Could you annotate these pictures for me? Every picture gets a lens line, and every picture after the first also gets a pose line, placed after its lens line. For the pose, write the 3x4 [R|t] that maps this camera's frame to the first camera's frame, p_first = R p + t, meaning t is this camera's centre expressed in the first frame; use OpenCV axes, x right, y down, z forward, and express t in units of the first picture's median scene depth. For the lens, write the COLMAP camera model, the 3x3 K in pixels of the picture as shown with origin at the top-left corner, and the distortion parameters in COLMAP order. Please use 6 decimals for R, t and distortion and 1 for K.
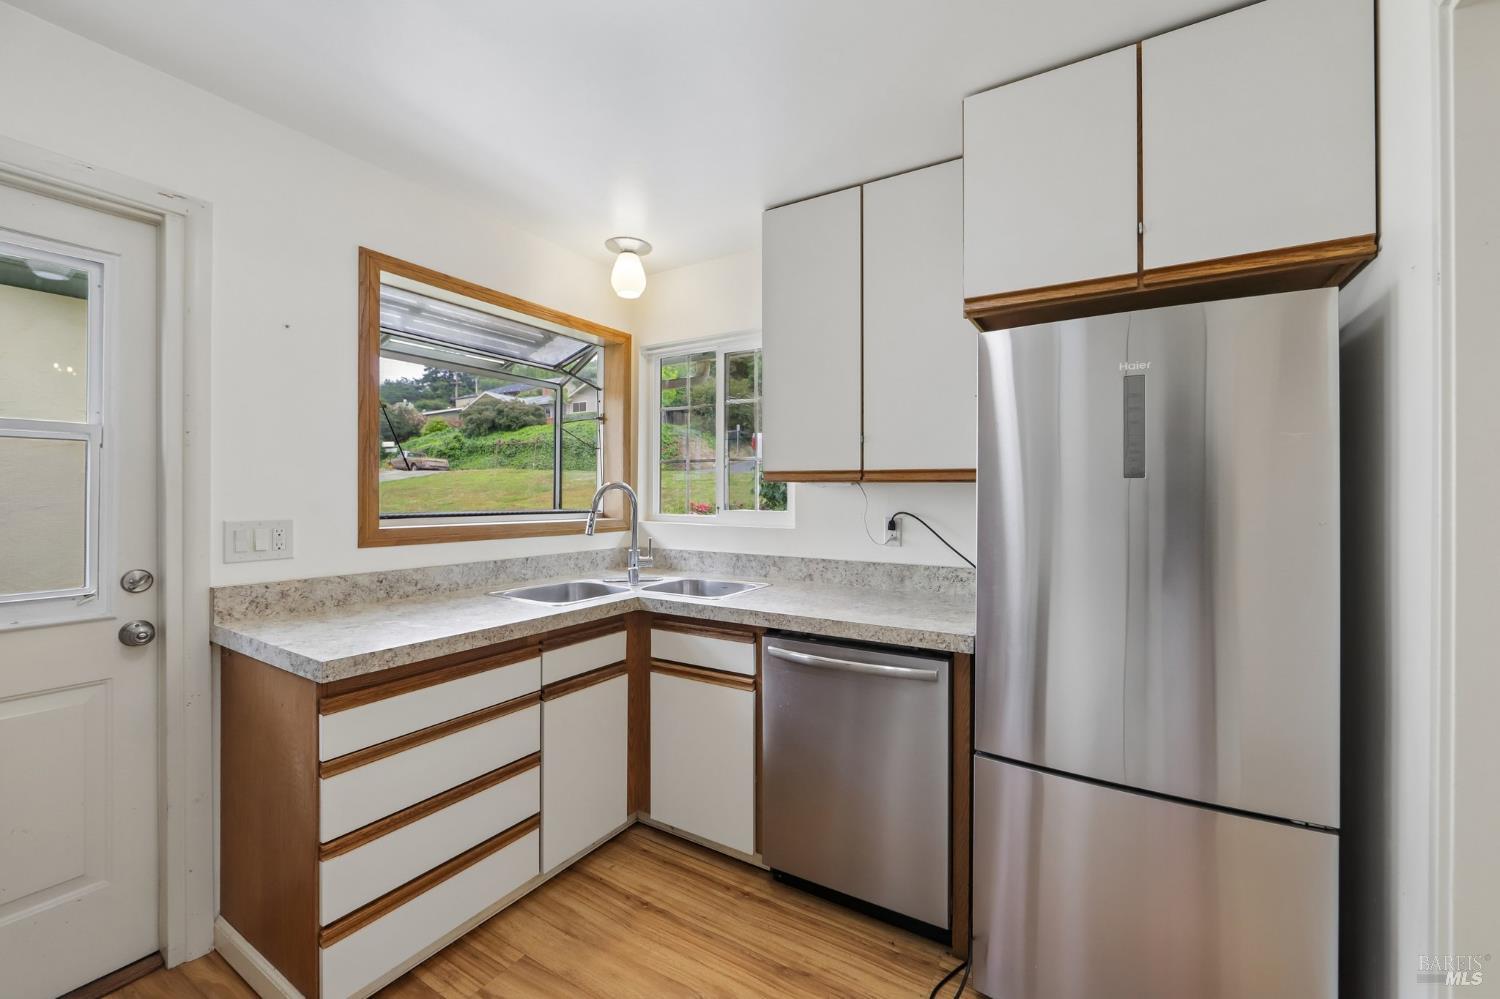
lens RADIAL K [[596.5, 0, 760.1], [0, 596.5, 489.7], [0, 0, 1]] dist [-0.016537, 0.001840]
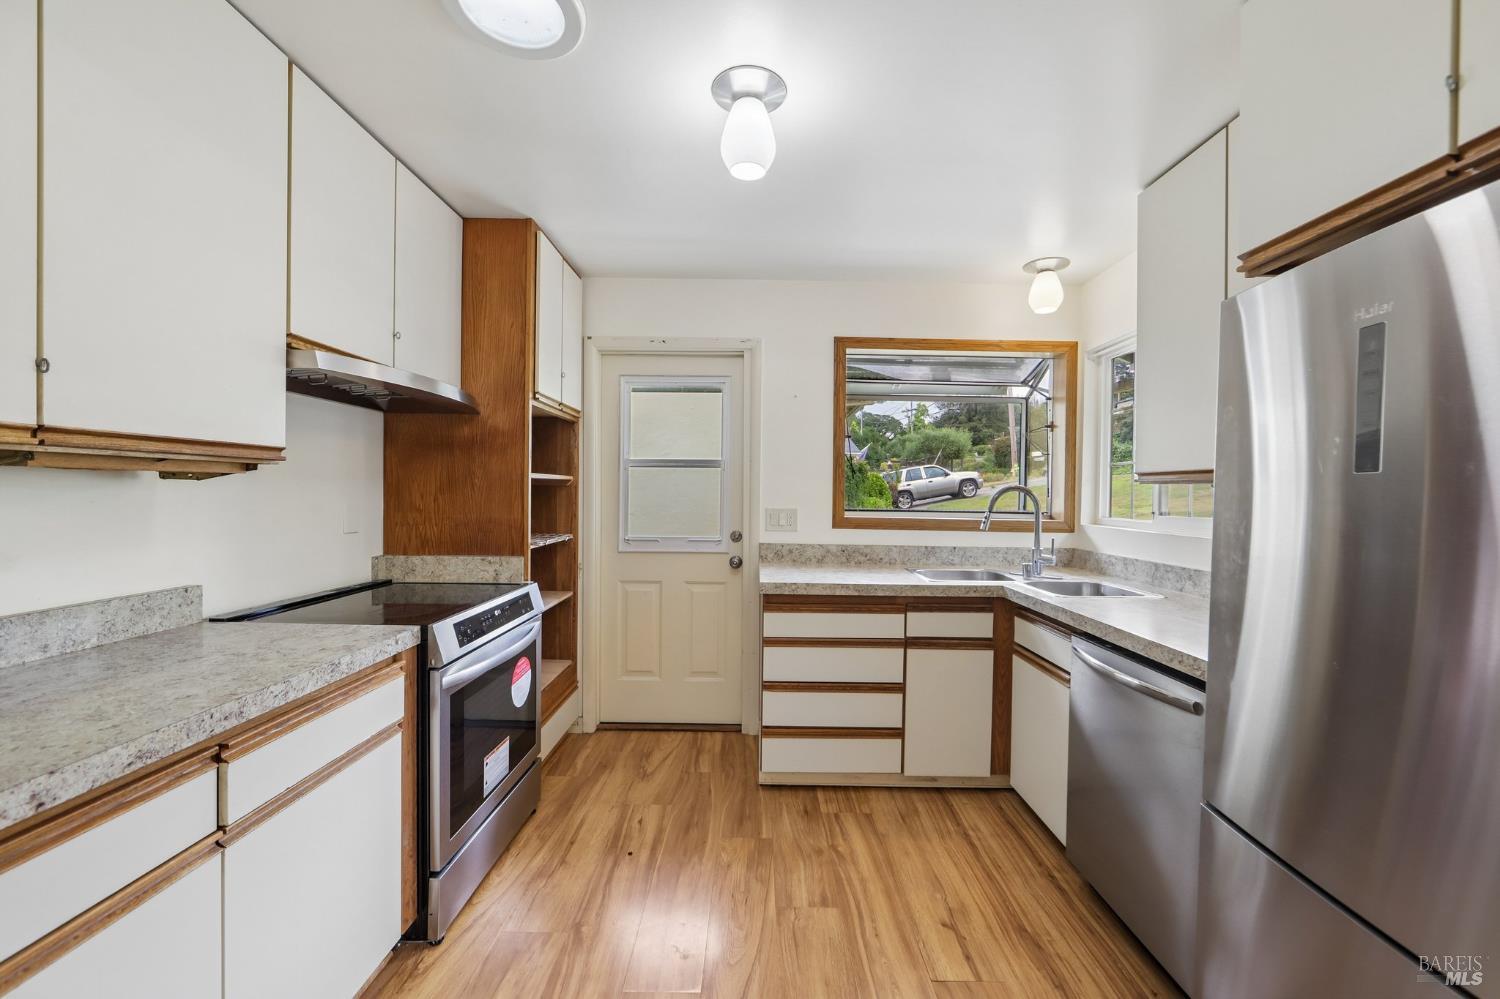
lens RADIAL K [[596.5, 0, 762.7], [0, 596.5, 499.4], [0, 0, 1]] dist [-0.016537, 0.001840]
pose [[0.512325, 0.011265, -0.858718, 0.604112], [-0.006323, 0.999936, 0.009345, 0.007449], [0.858769, 0.000642, 0.512363, 0.023284]]
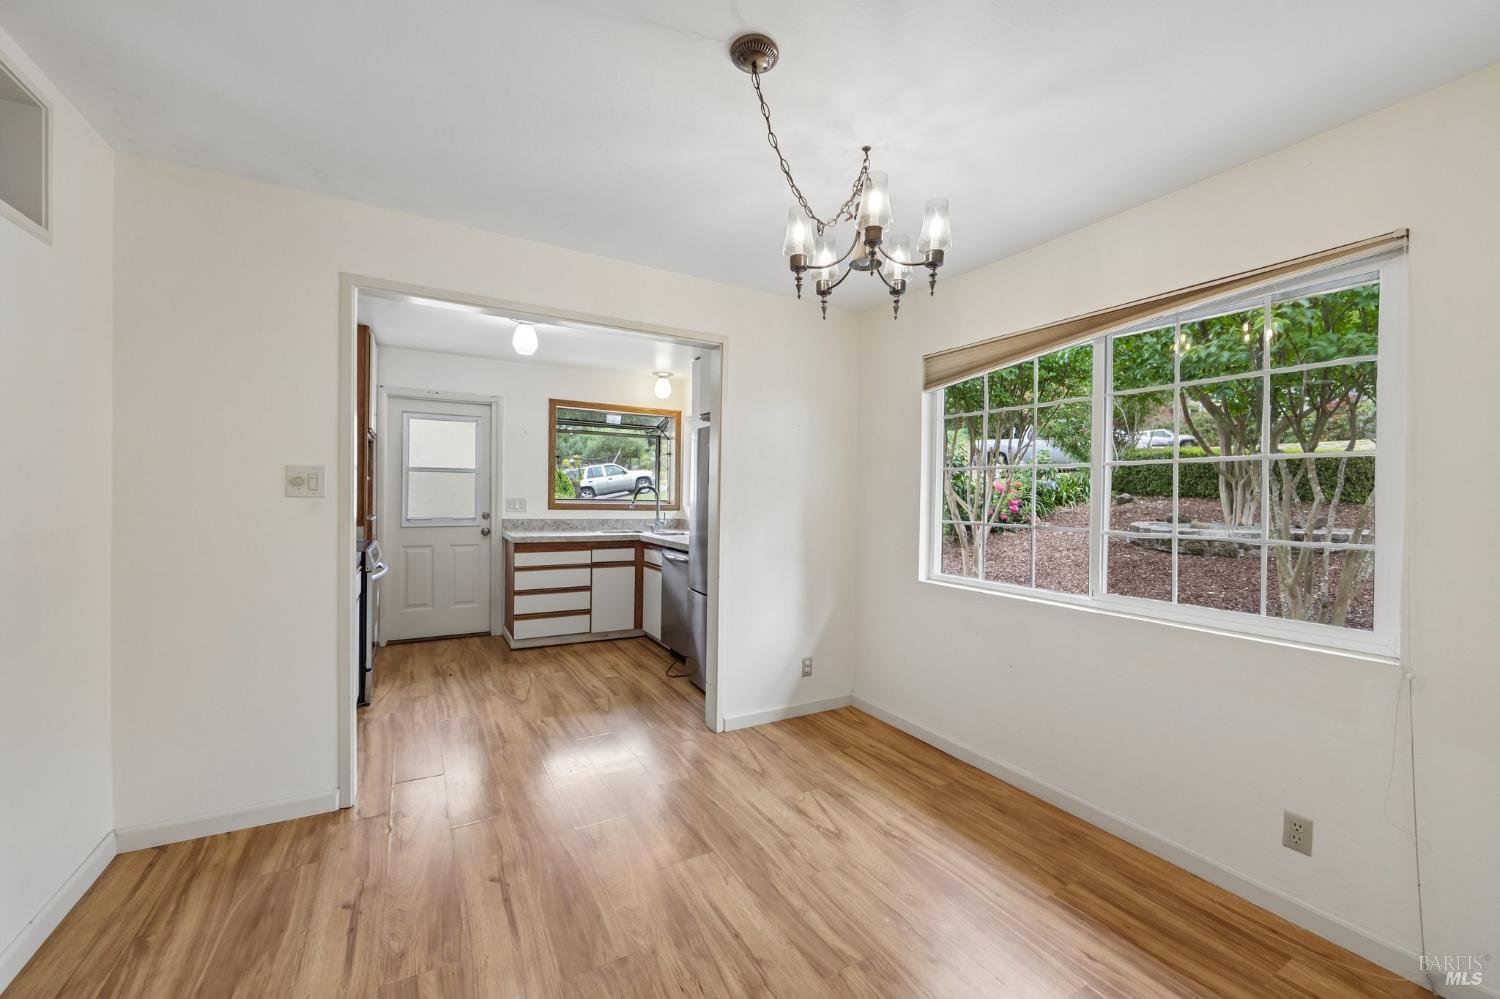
lens RADIAL K [[596.5, 0, 762.2], [0, 596.5, 499.5], [0, 0, 1]] dist [-0.016537, 0.001840]
pose [[0.872068, 0.013707, -0.489192, 1.548200], [-0.008976, 0.999888, 0.012016, 0.010227], [0.489302, -0.006088, 0.872093, -0.924393]]
